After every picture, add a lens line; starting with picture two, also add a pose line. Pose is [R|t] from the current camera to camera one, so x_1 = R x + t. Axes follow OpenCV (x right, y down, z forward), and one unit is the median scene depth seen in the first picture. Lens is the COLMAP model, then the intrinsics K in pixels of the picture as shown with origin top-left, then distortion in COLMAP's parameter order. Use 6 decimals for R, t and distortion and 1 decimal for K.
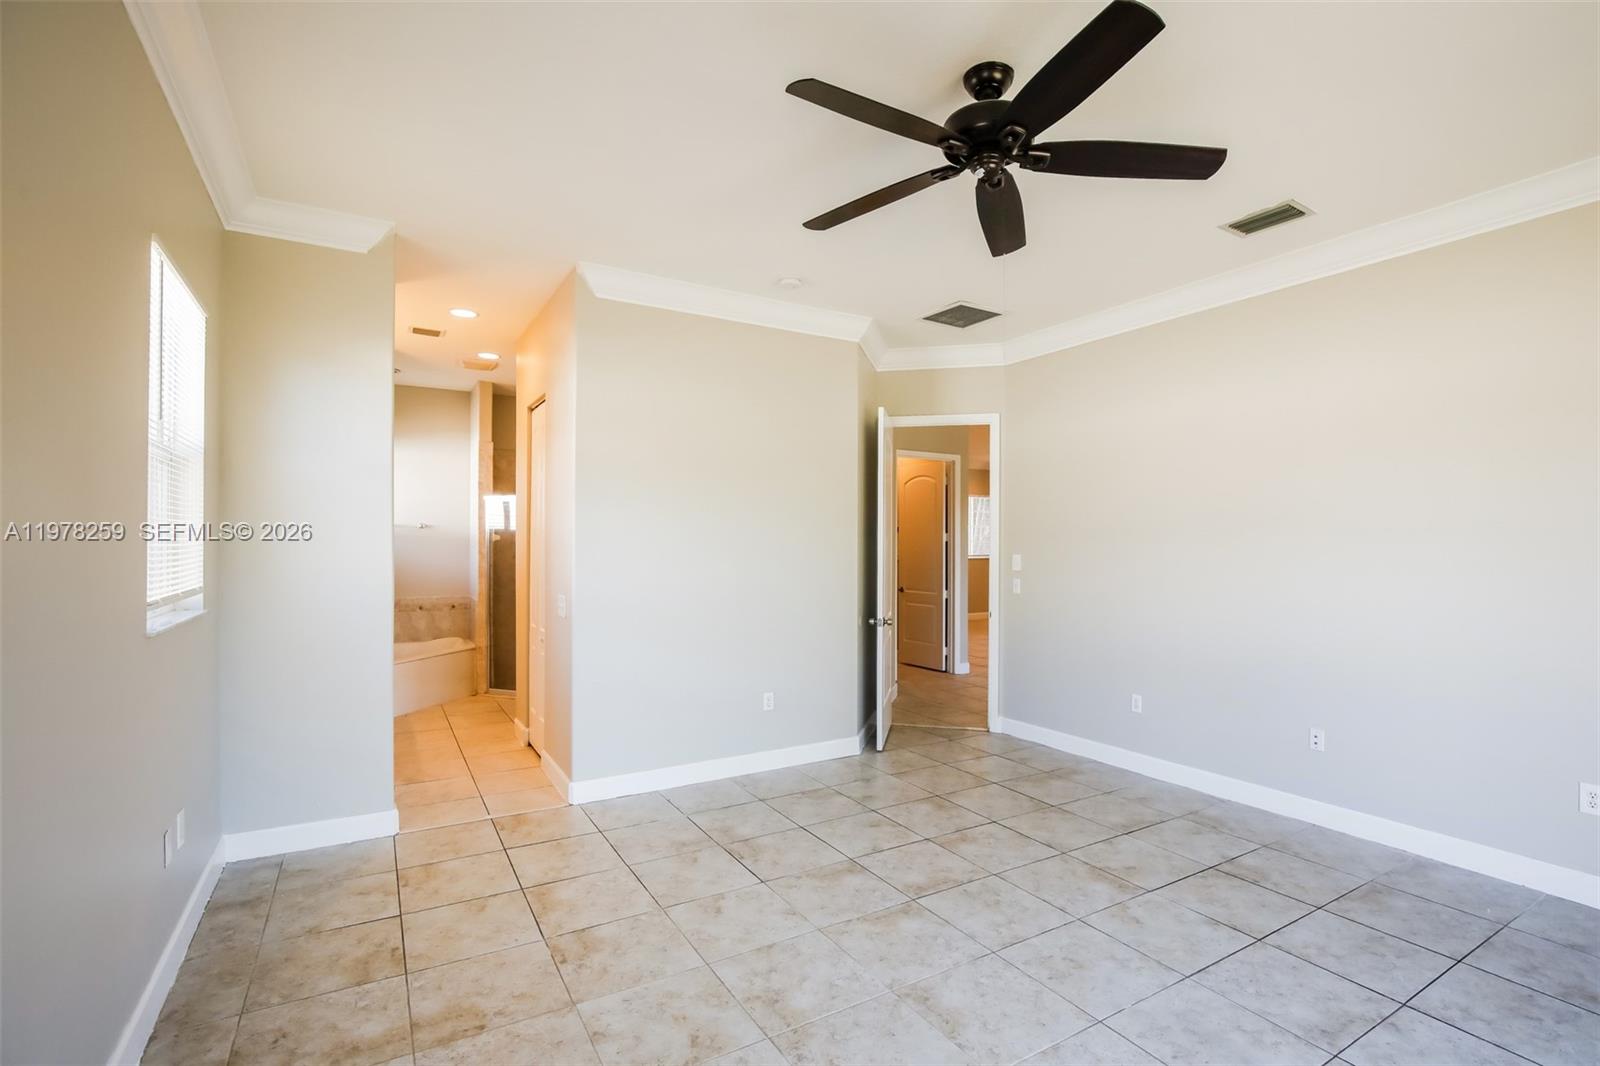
lens RADIAL K [[756.8, 0, 830.0], [0, 756.8, 546.0], [0, 0, 1]] dist [-0.027757, 0.000779]
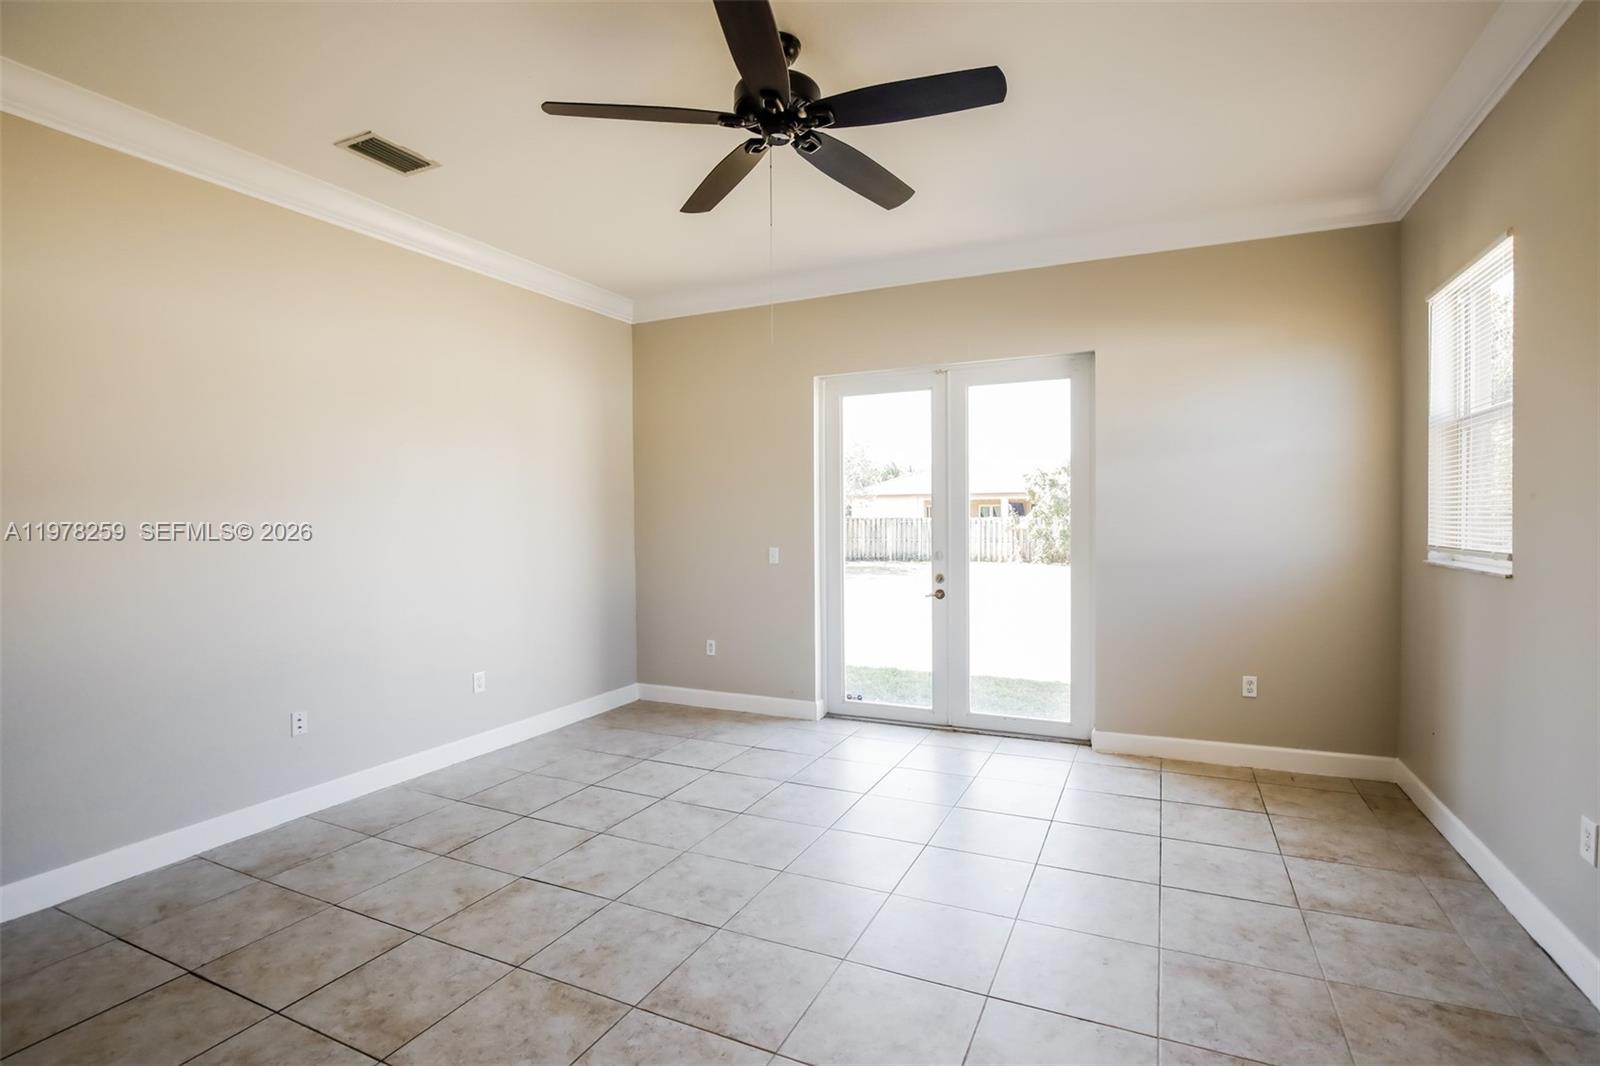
lens RADIAL K [[759.6, 0, 800.0], [0, 759.6, 533.0], [0, 0, 1]] dist [-0.031171, 0.000020]
pose [[-0.548012, -0.014967, 0.836337, -0.822009], [0.009530, 0.999663, 0.024134, 0.026476], [-0.836416, 0.021196, -0.547685, 1.871611]]
